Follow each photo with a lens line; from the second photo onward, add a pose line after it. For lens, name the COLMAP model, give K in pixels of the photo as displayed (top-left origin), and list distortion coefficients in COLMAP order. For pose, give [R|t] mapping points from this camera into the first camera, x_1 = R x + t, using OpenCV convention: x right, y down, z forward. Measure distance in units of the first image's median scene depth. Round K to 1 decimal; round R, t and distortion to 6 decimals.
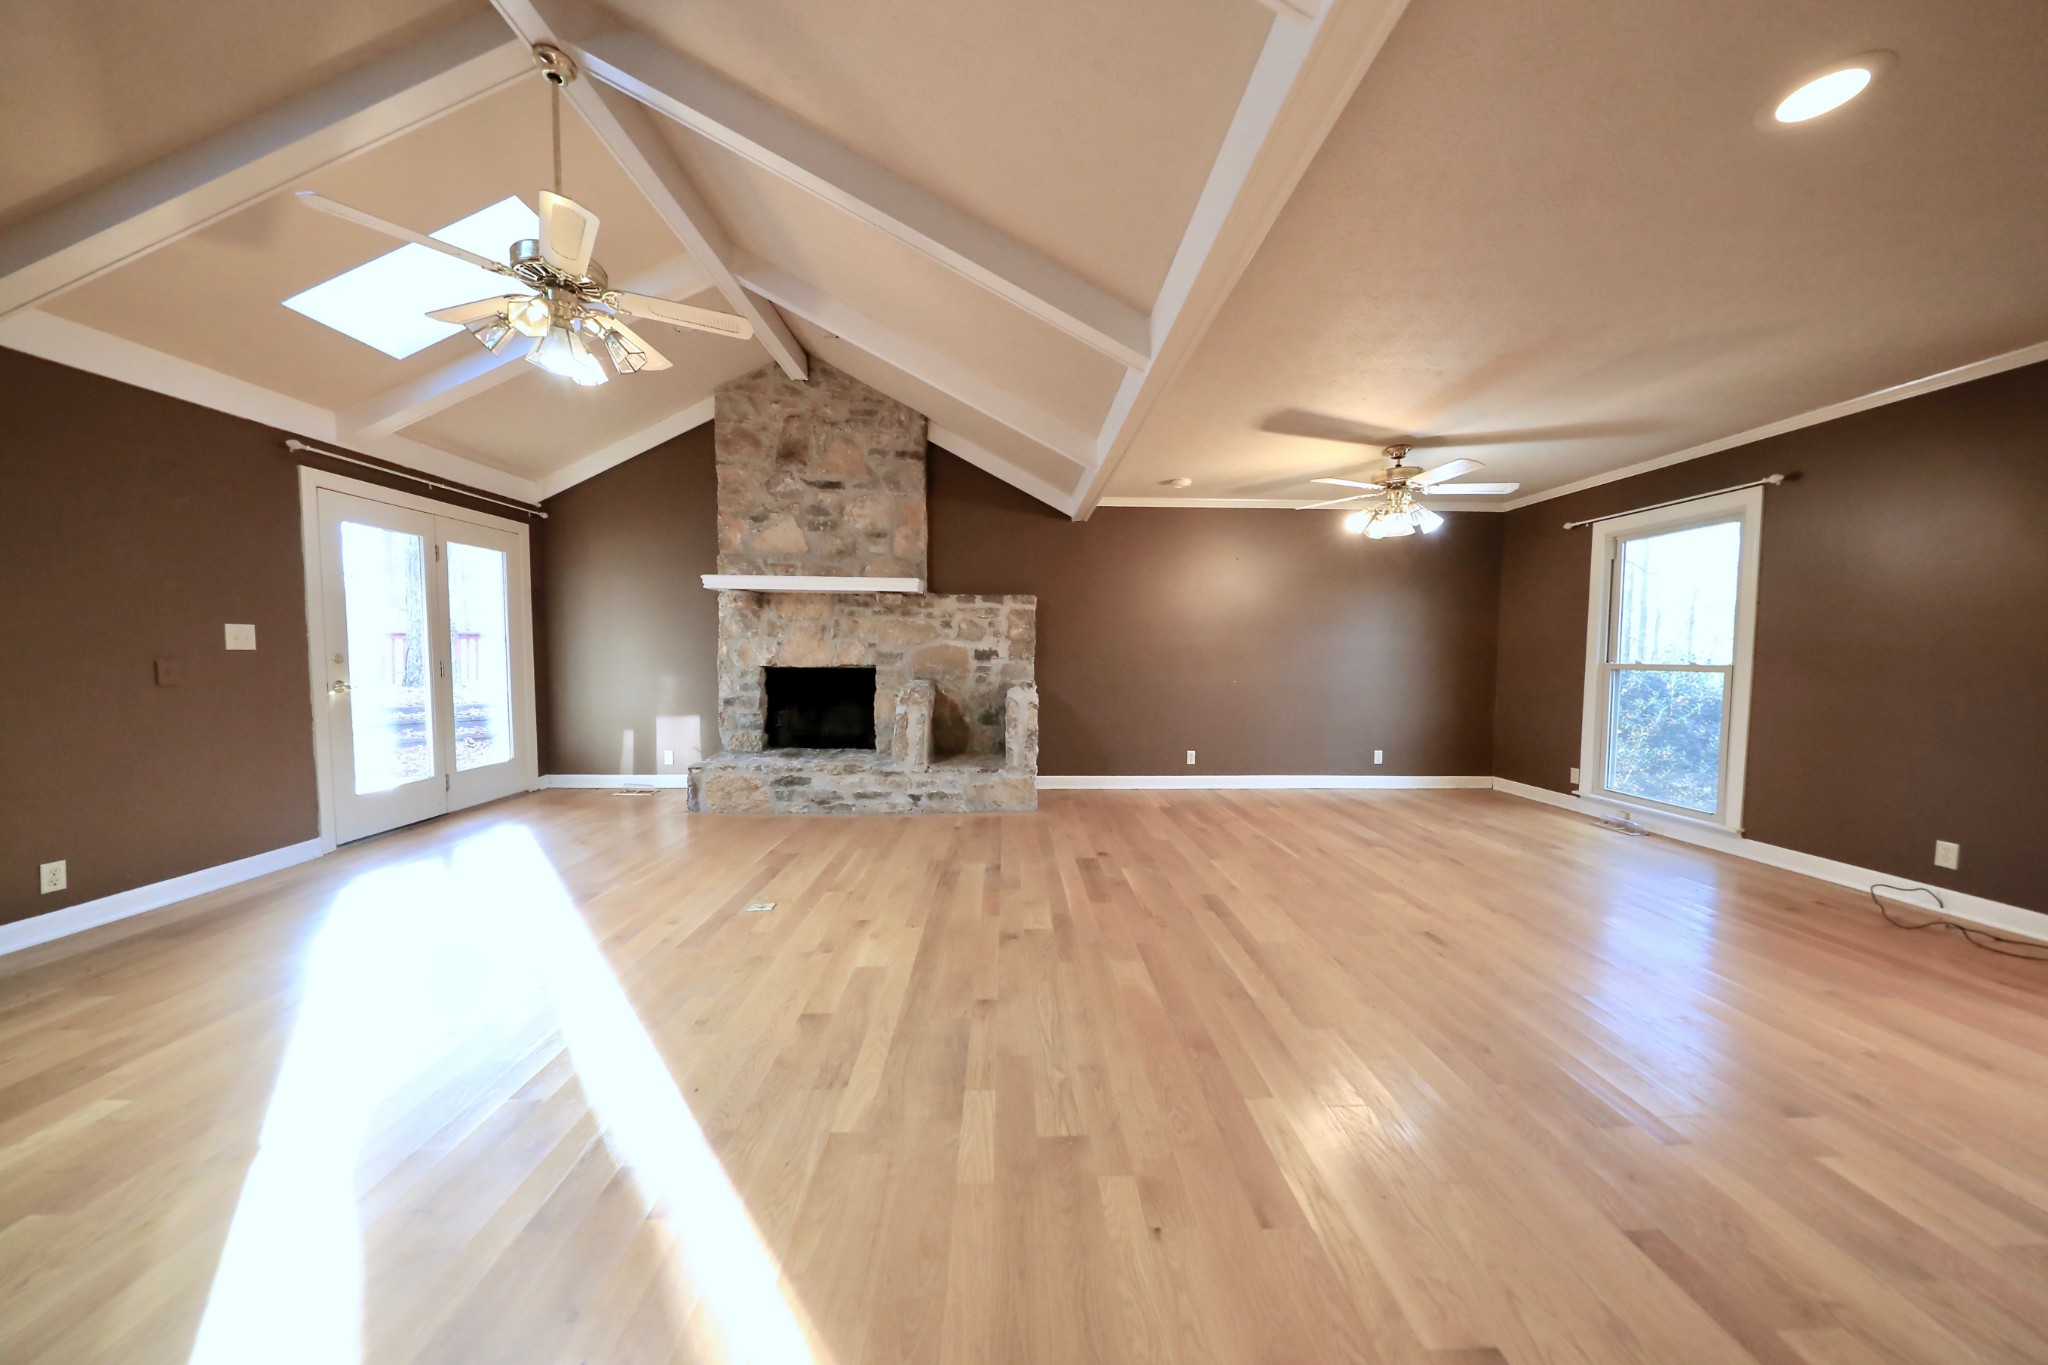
lens RADIAL K [[636.3, 0, 1039.7], [0, 636.3, 689.5], [0, 0, 1]] dist [0.000282, 0.000001]
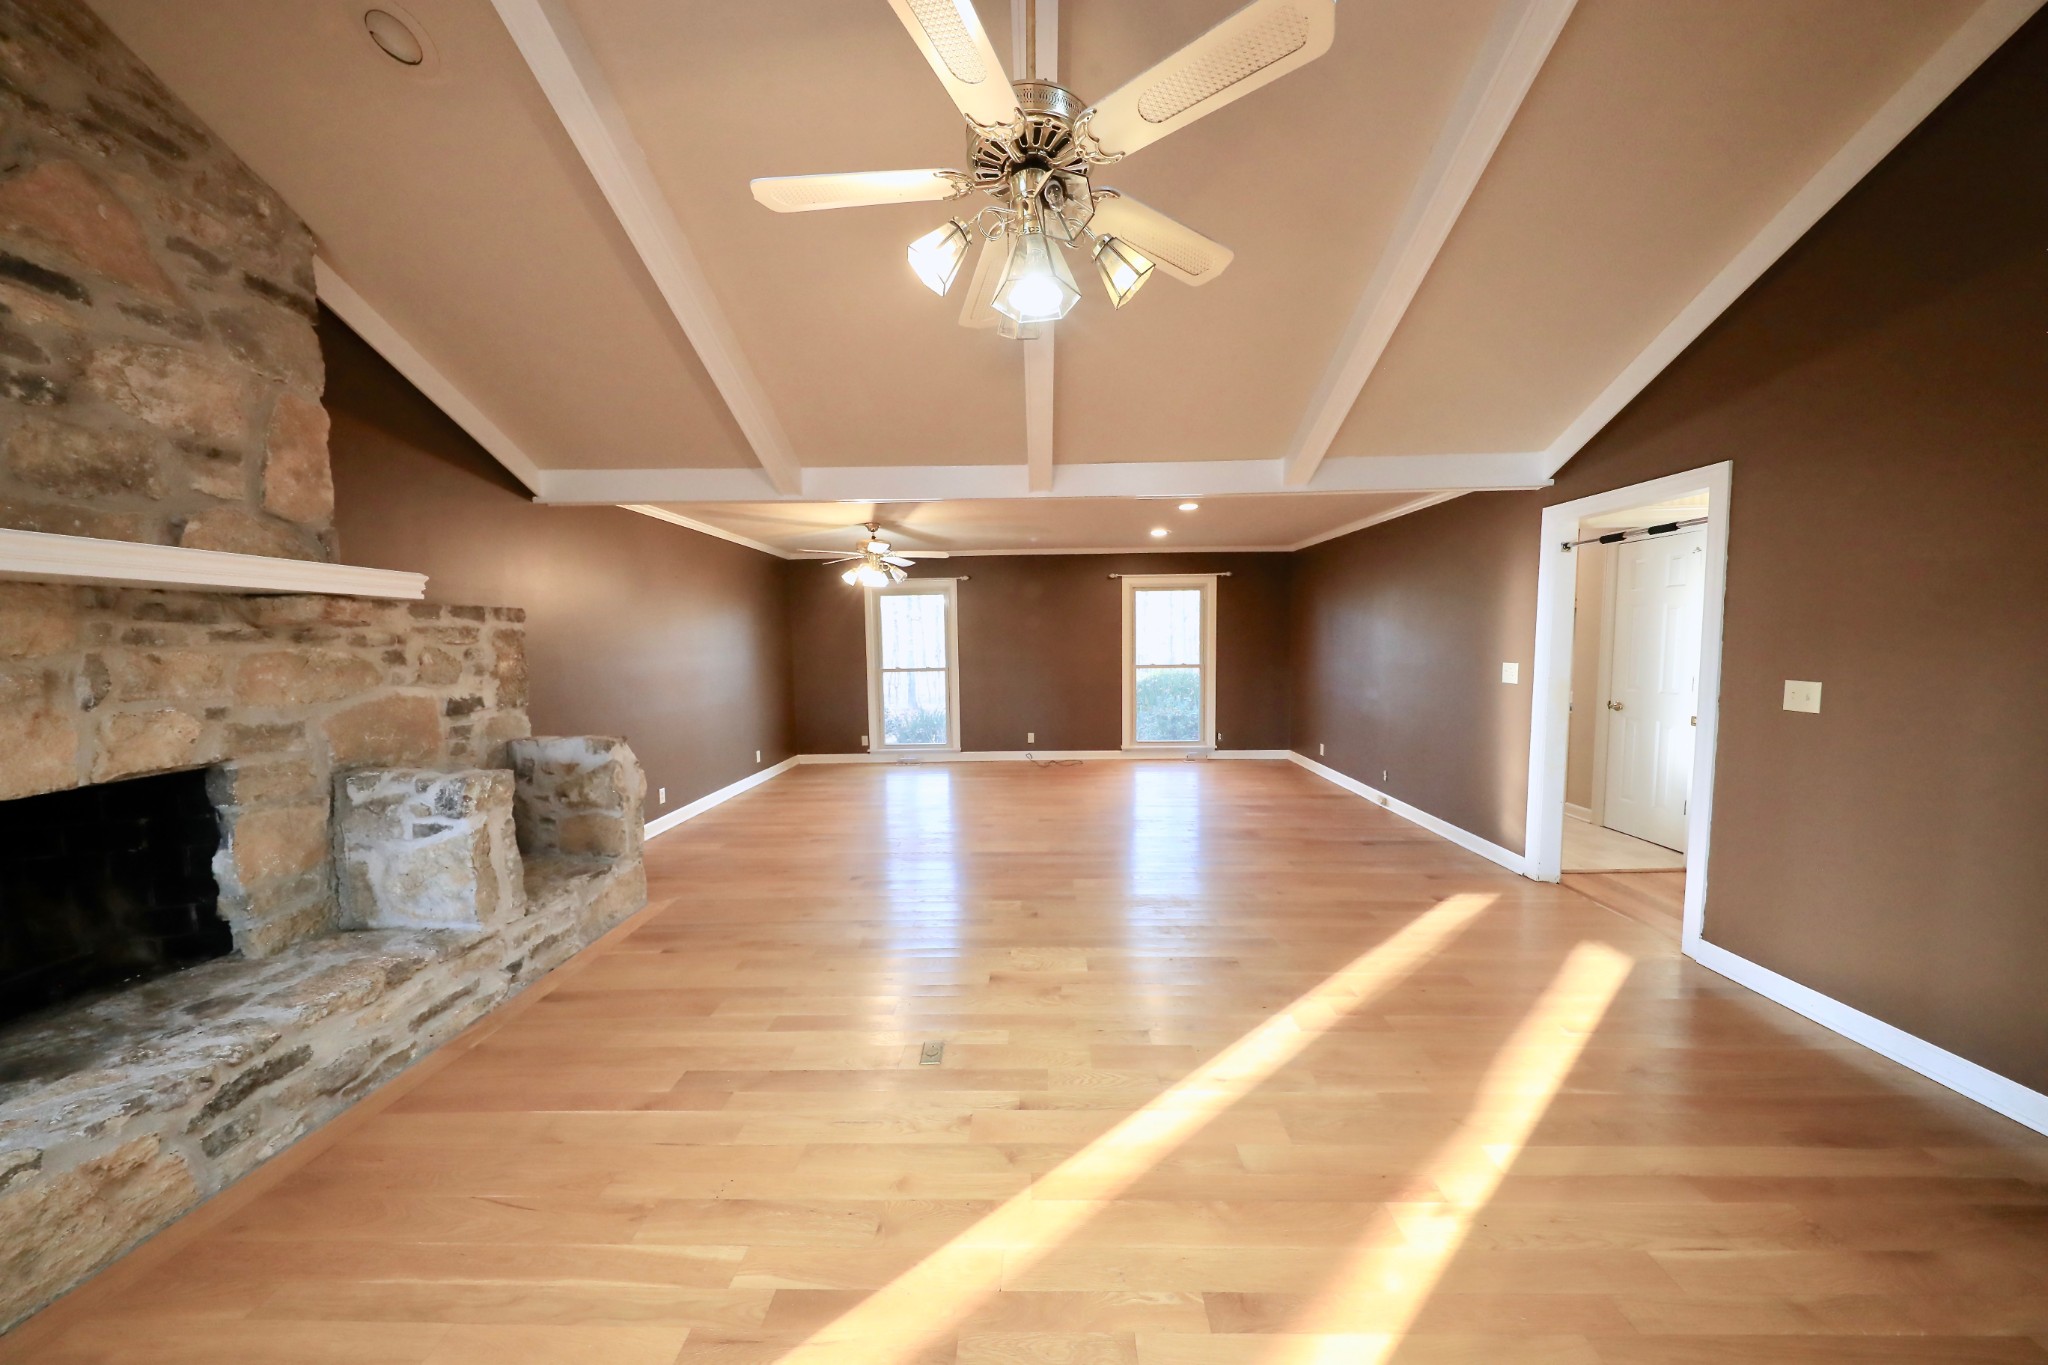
lens RADIAL K [[645.2, 0, 1023.5], [0, 645.2, 690.6], [0, 0, 1]] dist [-0.008108, -0.000360]
pose [[0.079712, -0.085881, 0.993112, -0.647519], [0.074816, 0.993987, 0.079951, -0.079551], [-0.994006, 0.067928, 0.085658, 0.442105]]
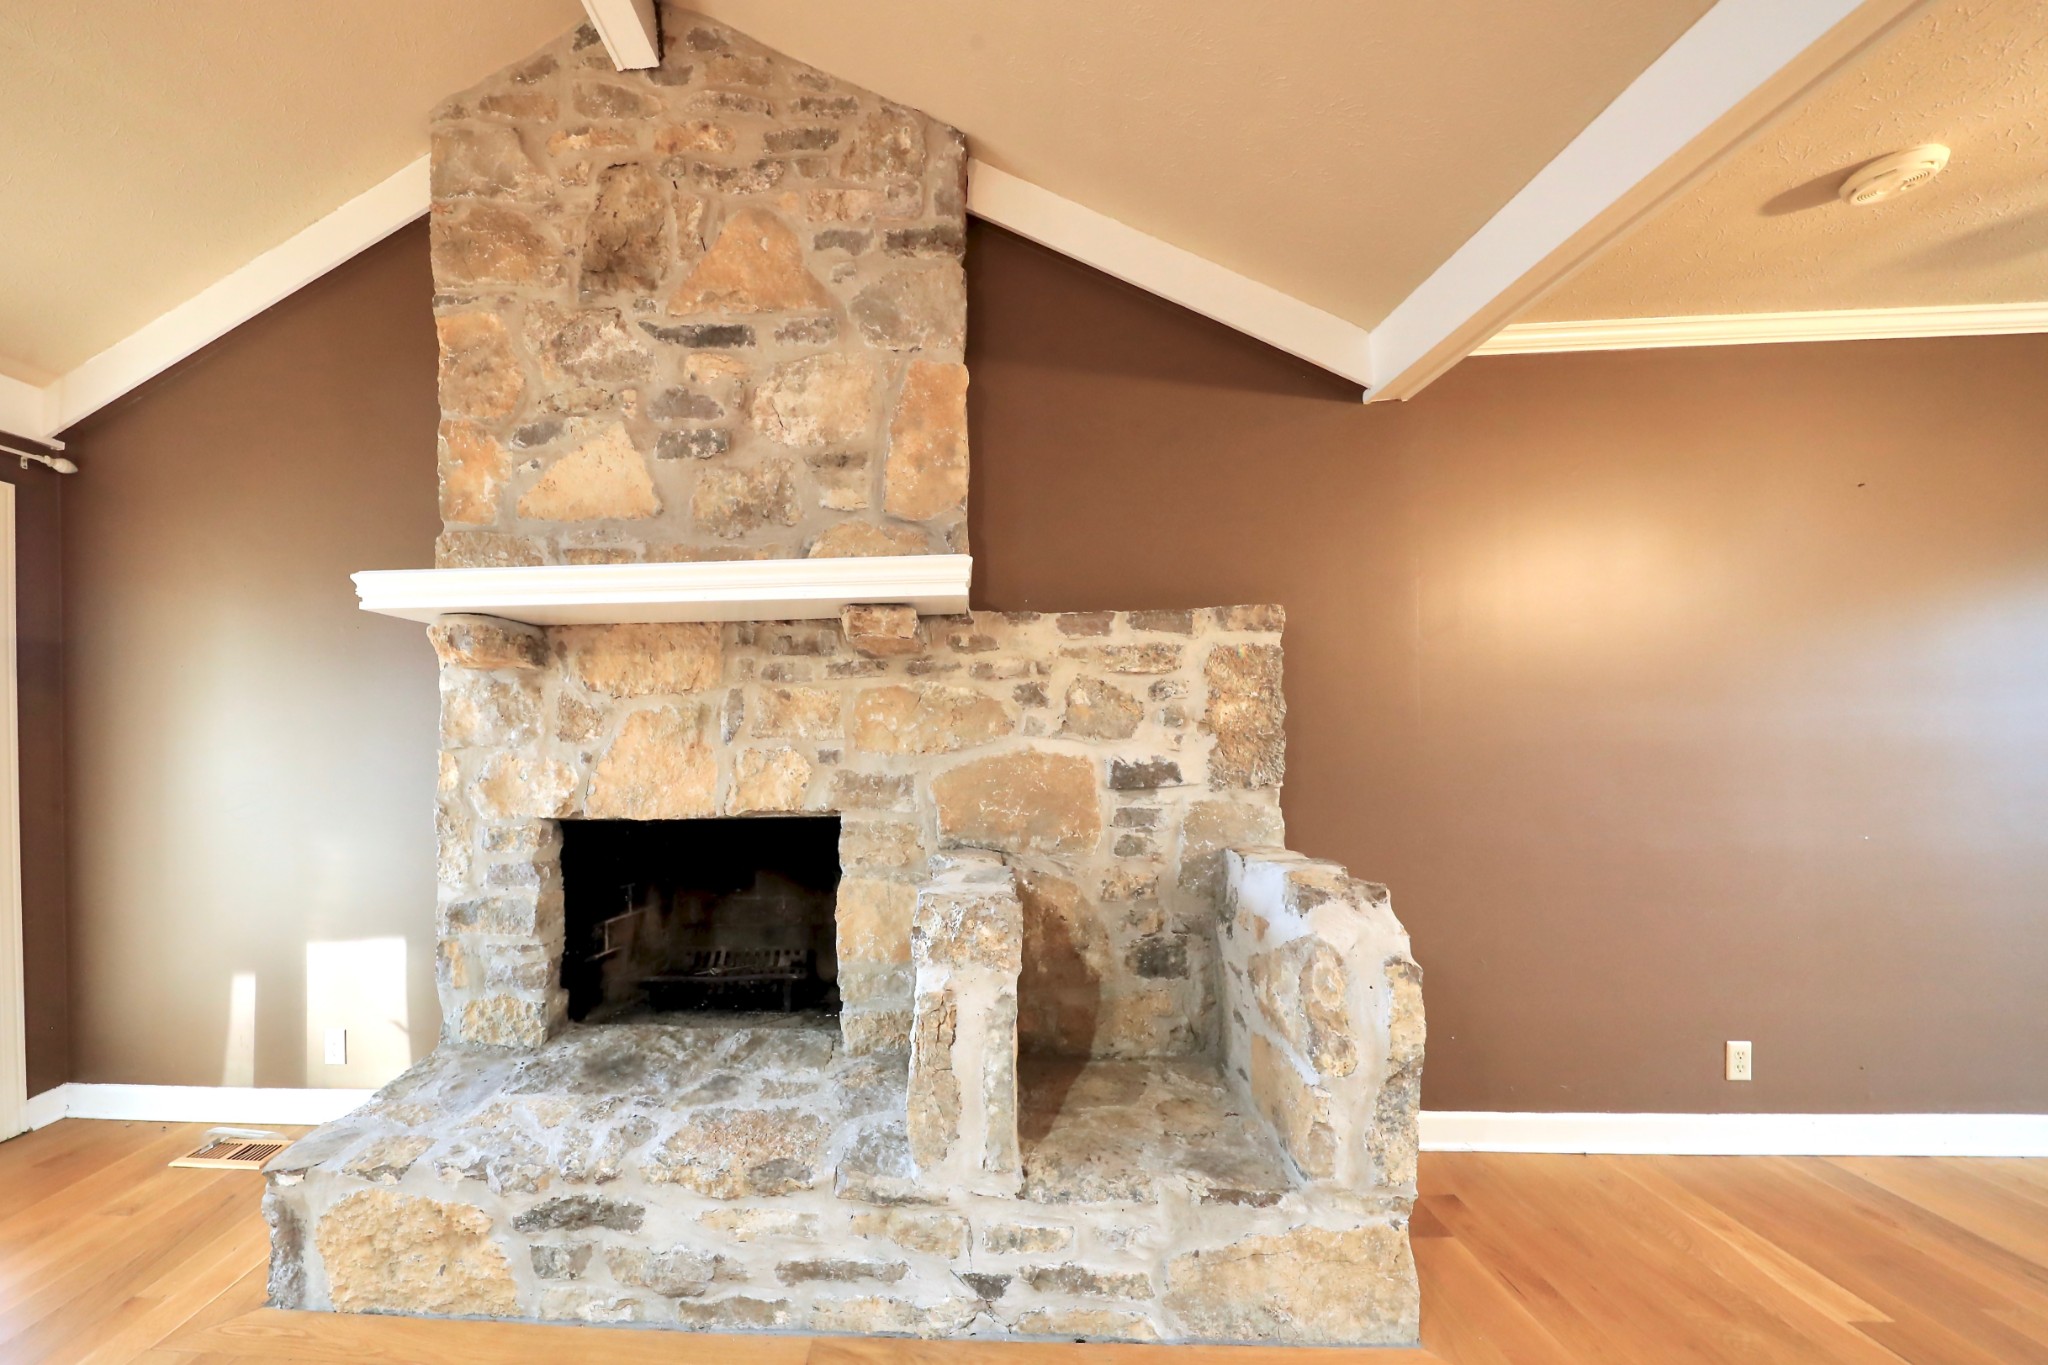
lens RADIAL K [[714.6, 0, 920.3], [0, 714.6, 743.3], [0, 0, 1]] dist [-0.000179, -0.000909]
pose [[0.994103, -0.022870, -0.105997, -0.169646], [0.017203, 0.998389, -0.054071, -0.055077], [0.107063, 0.051928, 0.992895, 0.603749]]
